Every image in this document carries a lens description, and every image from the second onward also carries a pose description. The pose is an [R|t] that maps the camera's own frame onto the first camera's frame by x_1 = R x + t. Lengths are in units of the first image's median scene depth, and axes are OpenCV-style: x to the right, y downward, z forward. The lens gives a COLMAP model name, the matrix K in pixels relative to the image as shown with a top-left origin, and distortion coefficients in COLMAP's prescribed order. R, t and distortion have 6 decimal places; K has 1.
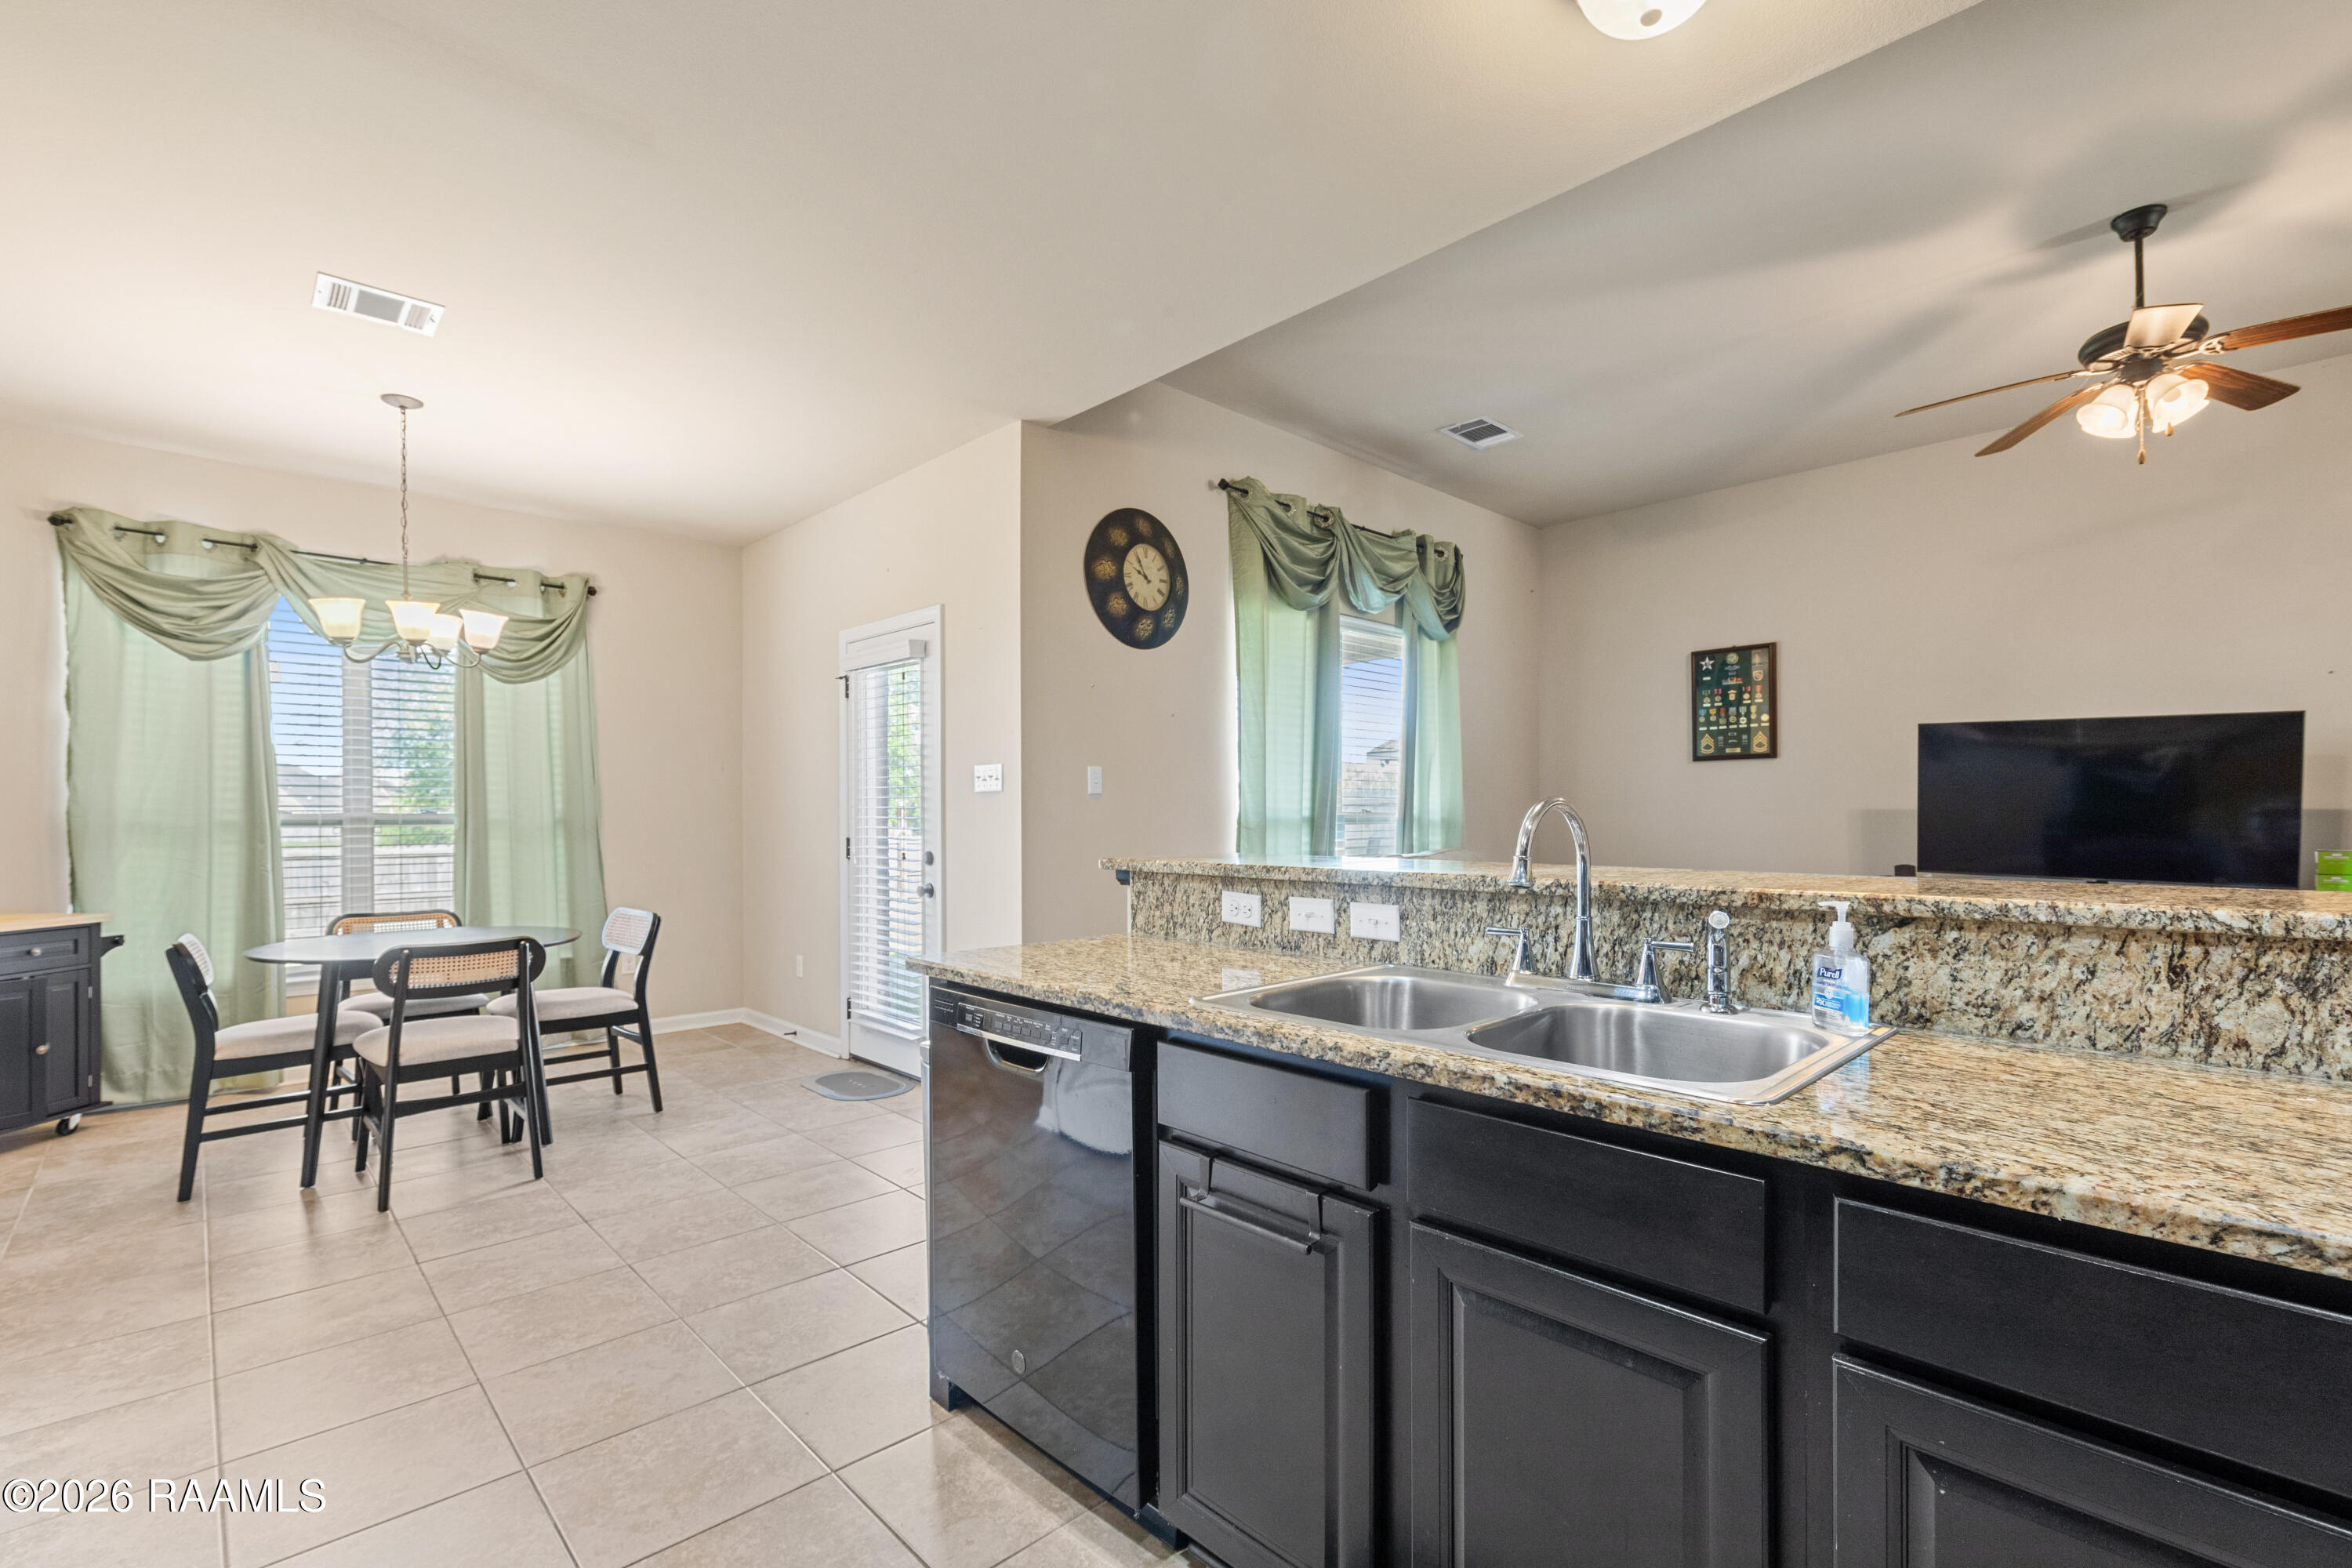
lens RADIAL K [[1040.5, 0, 1171.9], [0, 1040.5, 817.1], [0, 0, 1]] dist [0.003138, -0.000757]
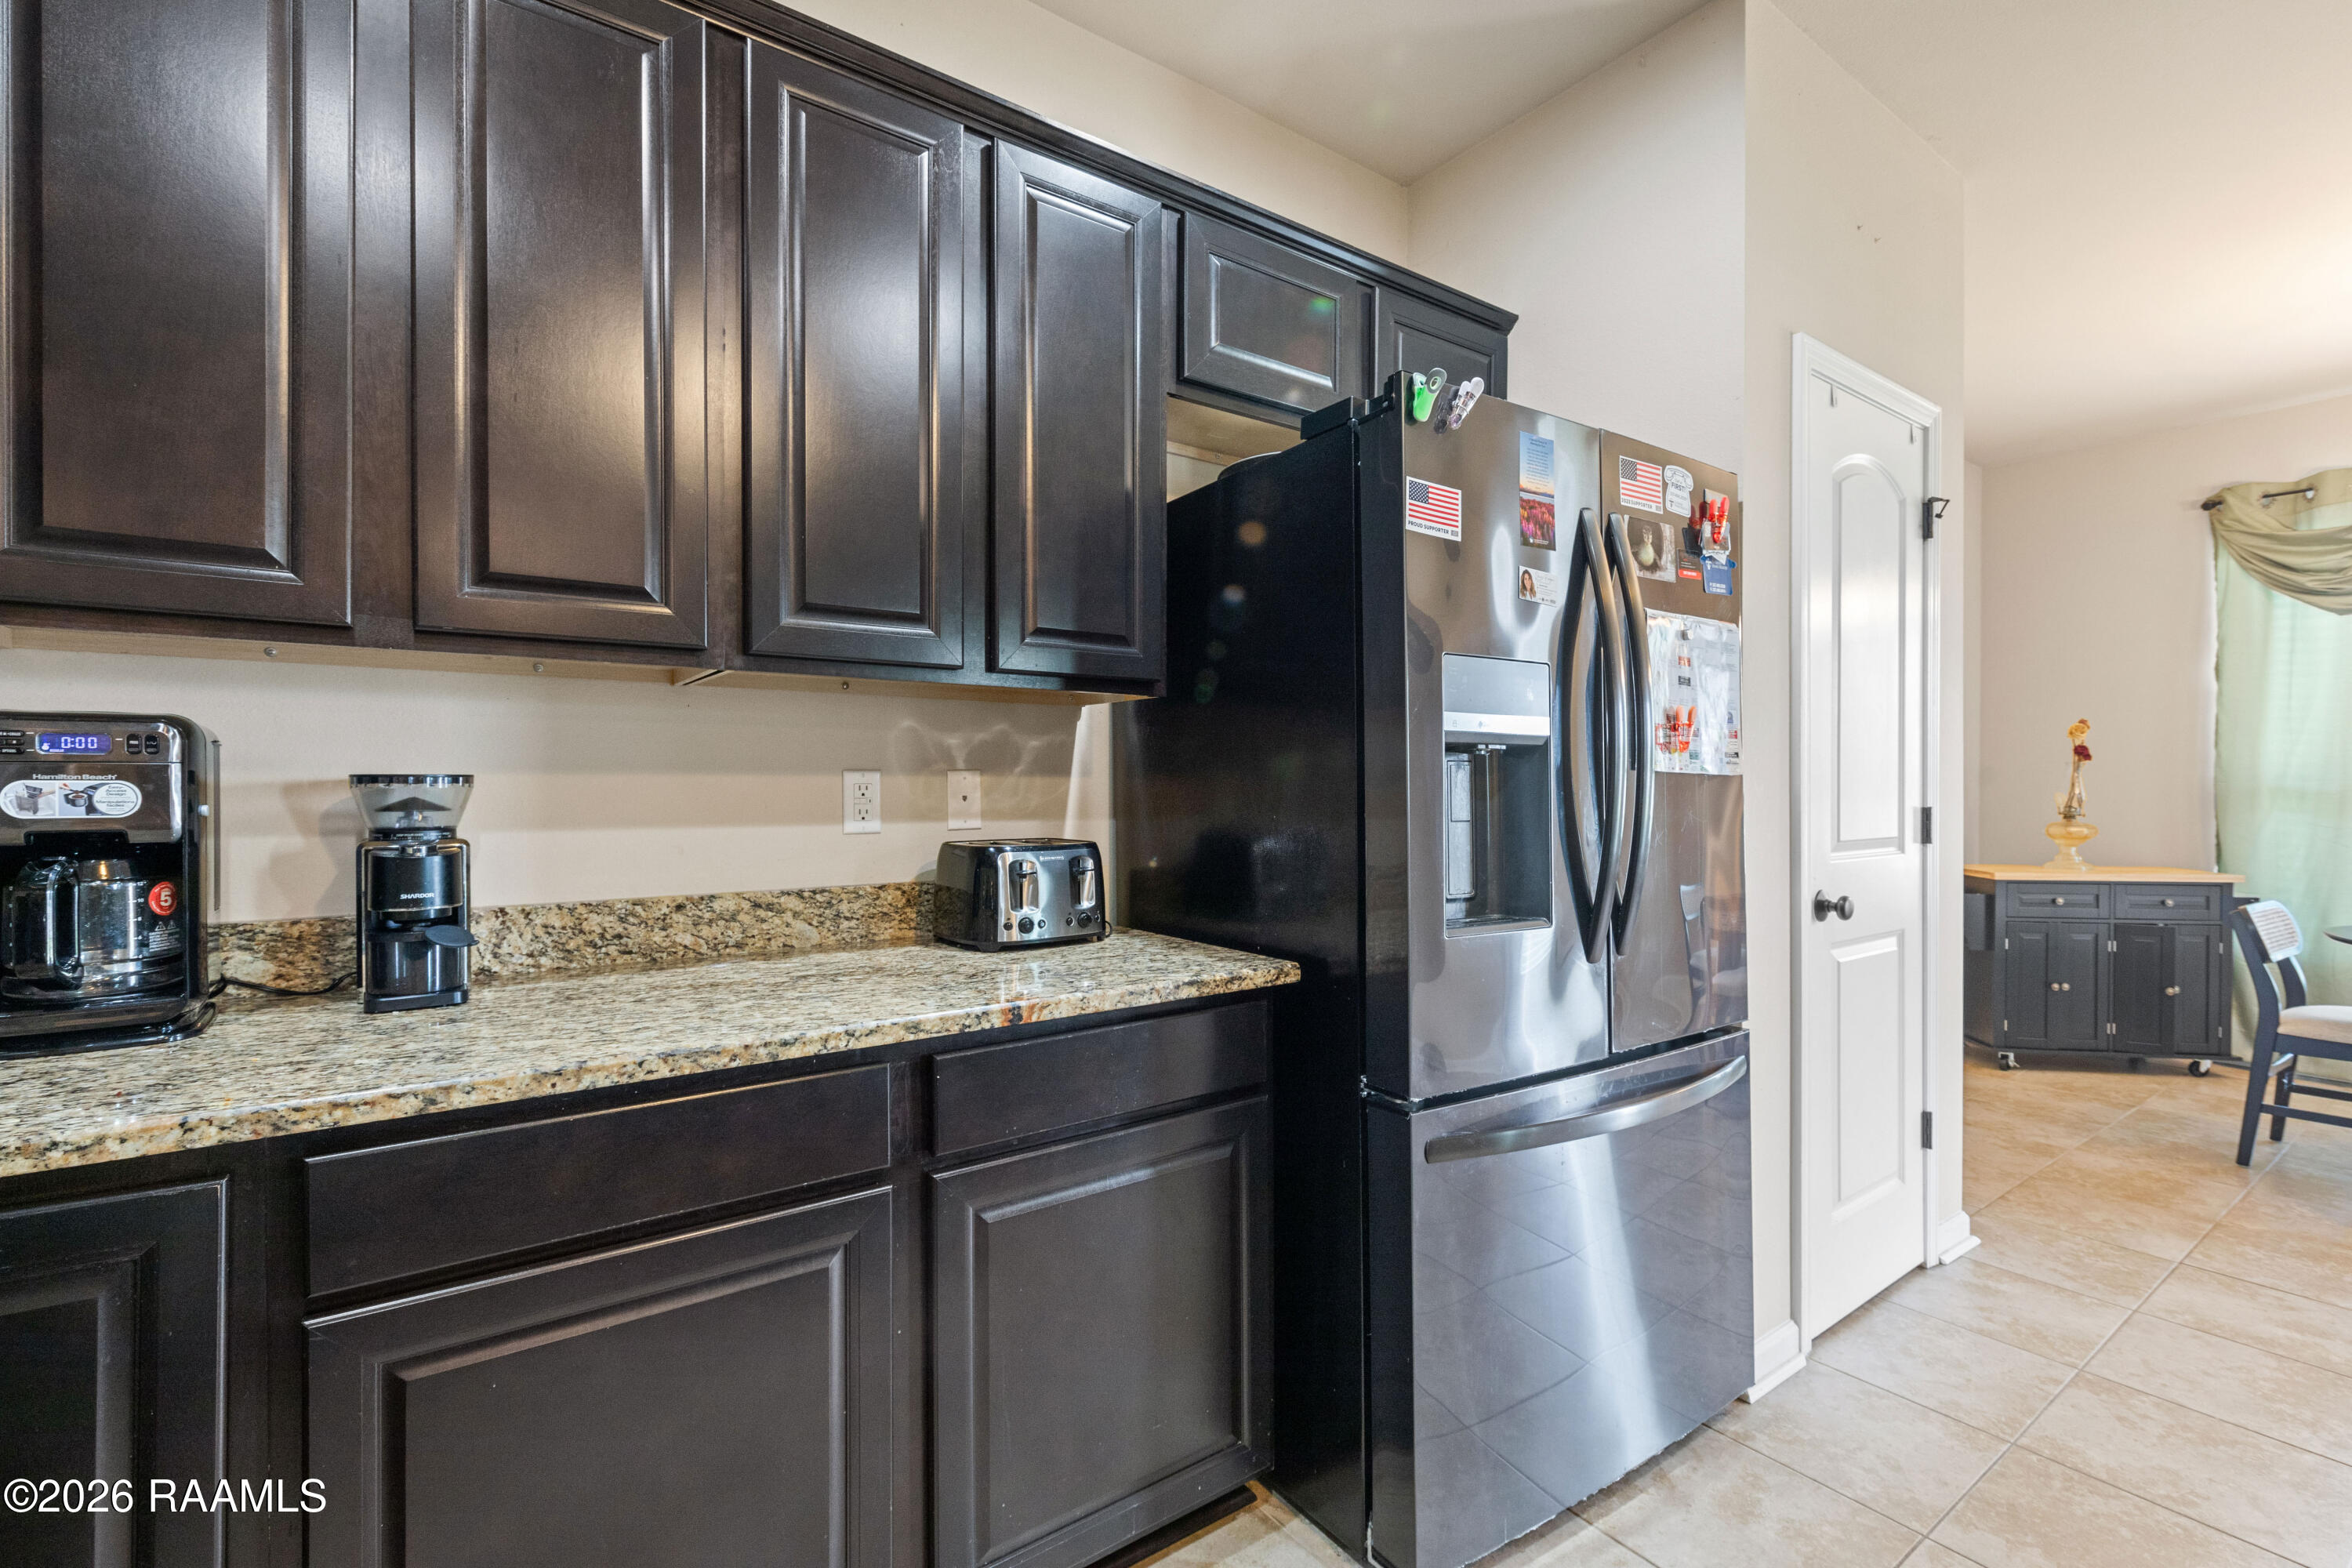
lens RADIAL K [[1042.3, 0, 1182.6], [0, 1042.3, 792.7], [0, 0, 1]] dist [0.001040, -0.000426]
pose [[-0.130282, 0.011693, -0.991408, 0.142900], [-0.002189, 0.999925, 0.012081, 0.000771], [0.991475, 0.003744, -0.130246, 0.098365]]
